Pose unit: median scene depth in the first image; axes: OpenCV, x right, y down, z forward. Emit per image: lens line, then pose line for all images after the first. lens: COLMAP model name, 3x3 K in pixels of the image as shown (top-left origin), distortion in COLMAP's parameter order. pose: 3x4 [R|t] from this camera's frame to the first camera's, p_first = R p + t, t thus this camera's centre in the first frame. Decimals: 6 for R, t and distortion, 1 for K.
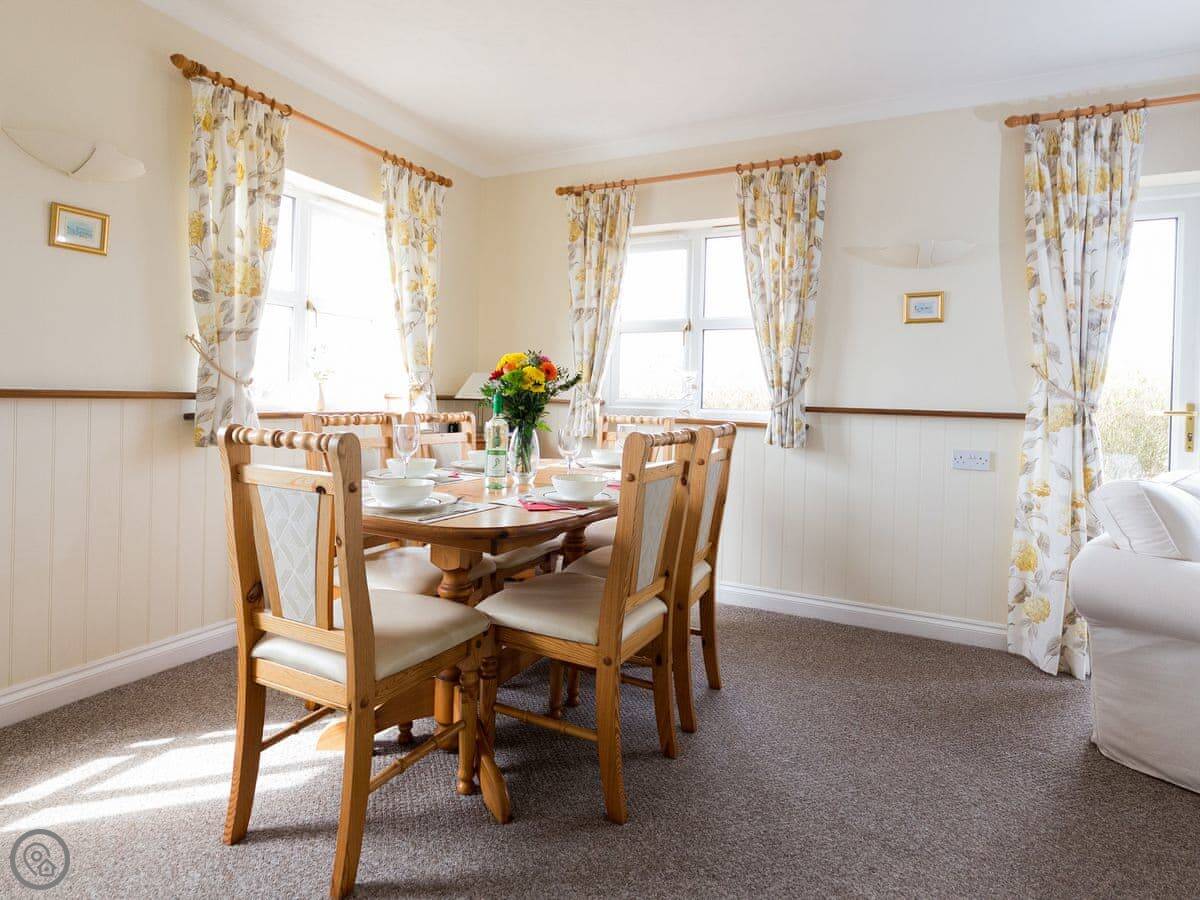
lens RADIAL K [[659.7, 0, 609.8], [0, 659.7, 400.3], [0, 0, 1]] dist [-0.011454, 0.002503]
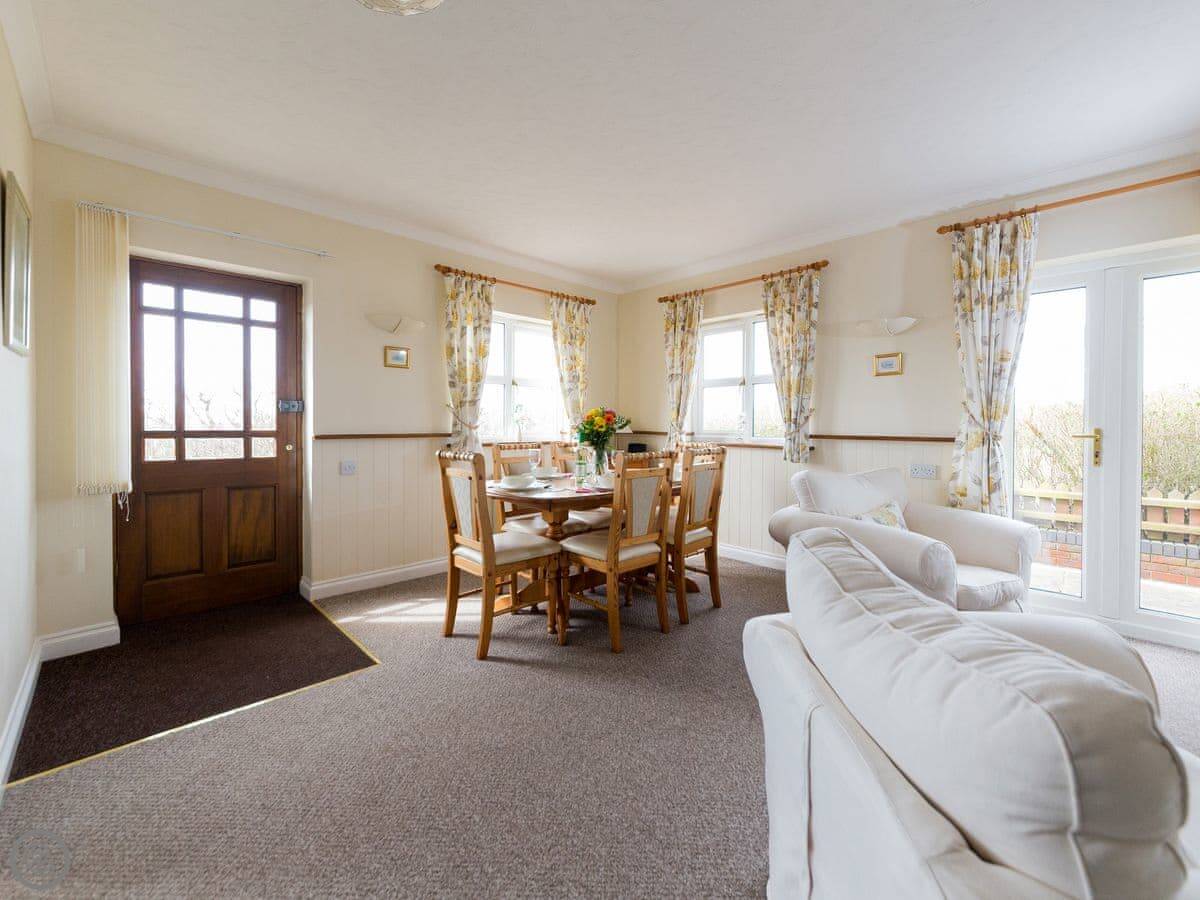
lens RADIAL K [[486.2, 0, 616.4], [0, 486.2, 430.8], [0, 0, 1]] dist [-0.004287, -0.000534]
pose [[0.949326, -0.018481, -0.313749, 0.291565], [0.019313, 0.999813, -0.000457, -0.009004], [0.313699, -0.005625, 0.949506, -0.222351]]
